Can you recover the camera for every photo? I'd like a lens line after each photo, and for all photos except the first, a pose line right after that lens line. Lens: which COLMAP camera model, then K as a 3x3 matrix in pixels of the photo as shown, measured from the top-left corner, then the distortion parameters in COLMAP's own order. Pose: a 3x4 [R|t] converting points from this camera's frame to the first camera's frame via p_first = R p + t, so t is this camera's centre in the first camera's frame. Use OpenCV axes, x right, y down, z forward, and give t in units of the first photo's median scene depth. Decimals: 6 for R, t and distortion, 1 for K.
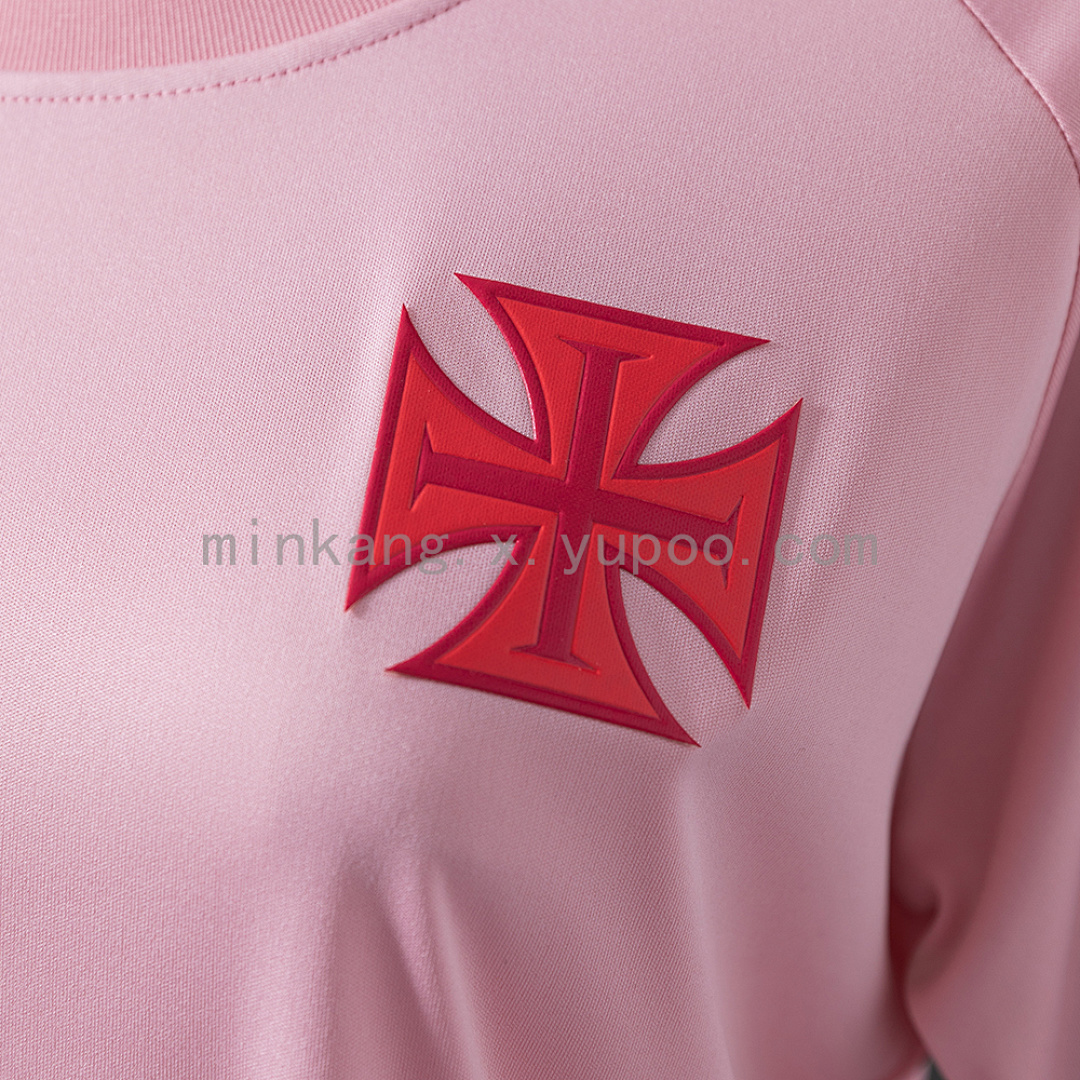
lens RADIAL K [[2305.6, 0, 543.5], [0, 2305.6, 541.4], [0, 0, 1]] dist [0.176472, 0.000000]
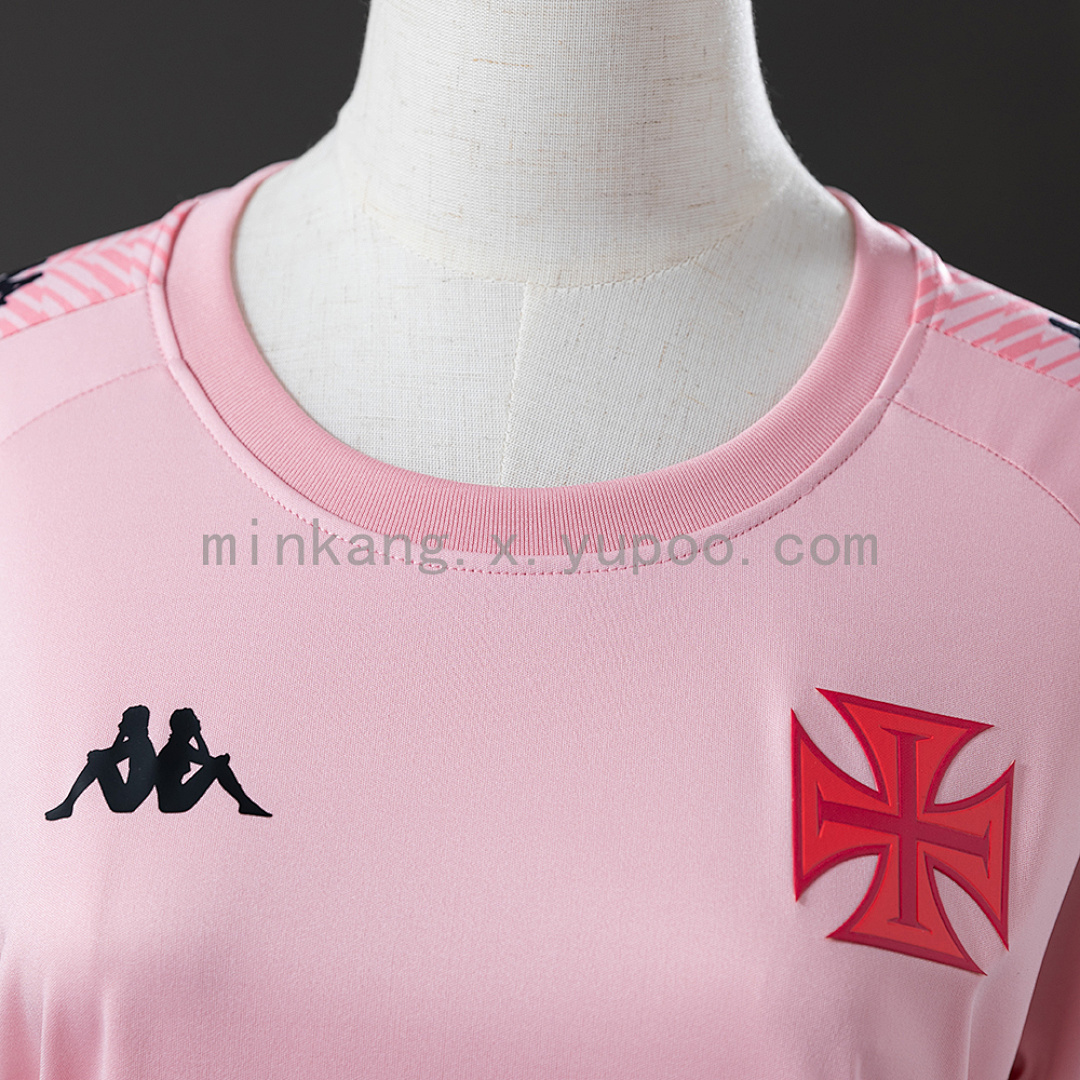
lens RADIAL K [[2252.4, 0, 541.9], [0, 2252.4, 542.5], [0, 0, 1]] dist [-0.041464, 0.000000]
pose [[0.970046, 0.001474, 0.242916, -0.622529], [0.022870, 0.994986, -0.097366, -0.069406], [-0.241842, 0.100005, 0.965149, -0.501789]]
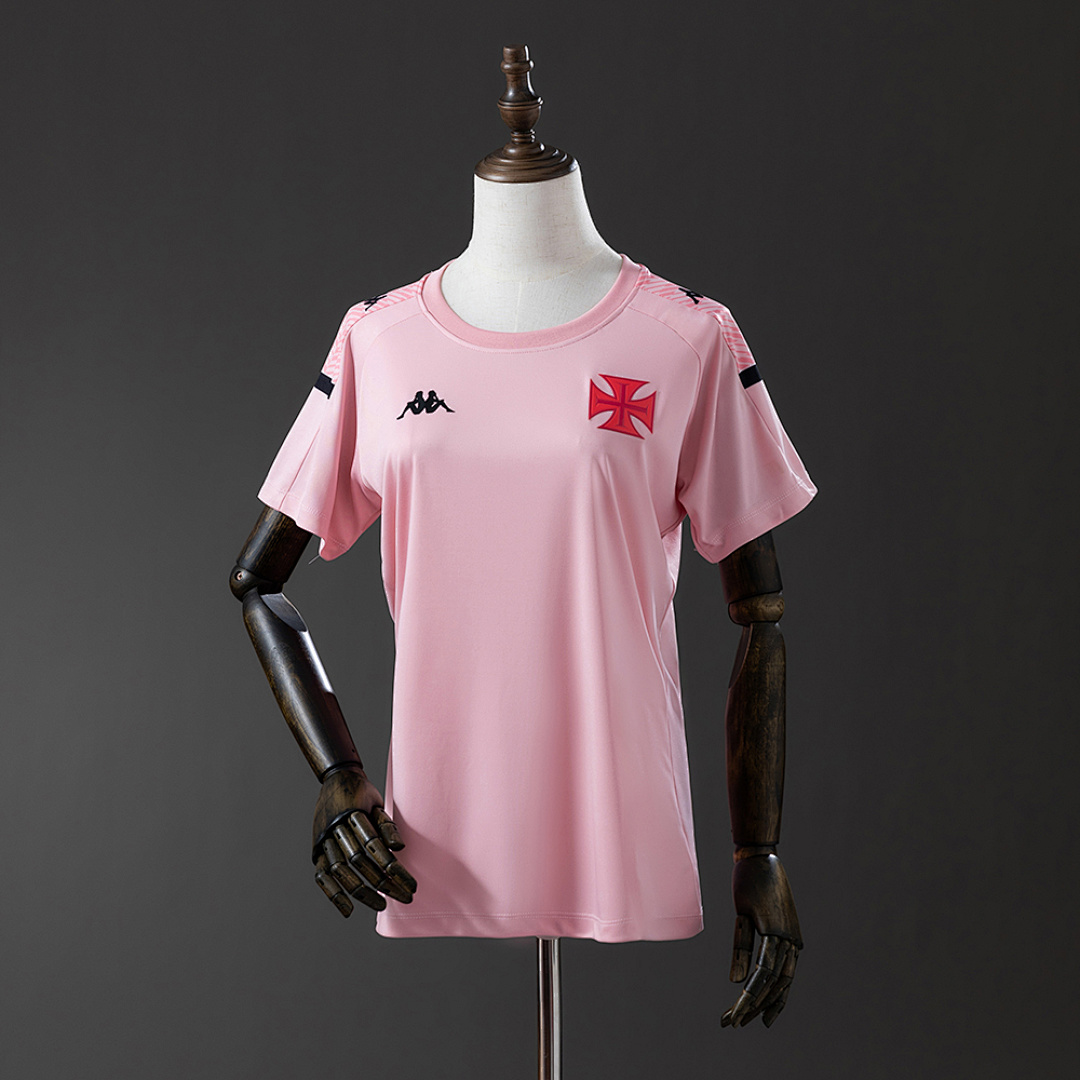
lens RADIAL K [[2305.6, 0, 540.0], [0, 2305.6, 537.3], [0, 0, 1]] dist [0.176472, 0.000000]
pose [[0.992029, -0.036756, 0.120531, -0.955129], [0.065597, 0.967325, -0.244907, 1.811687], [-0.107591, 0.250861, 0.962025, -4.801443]]
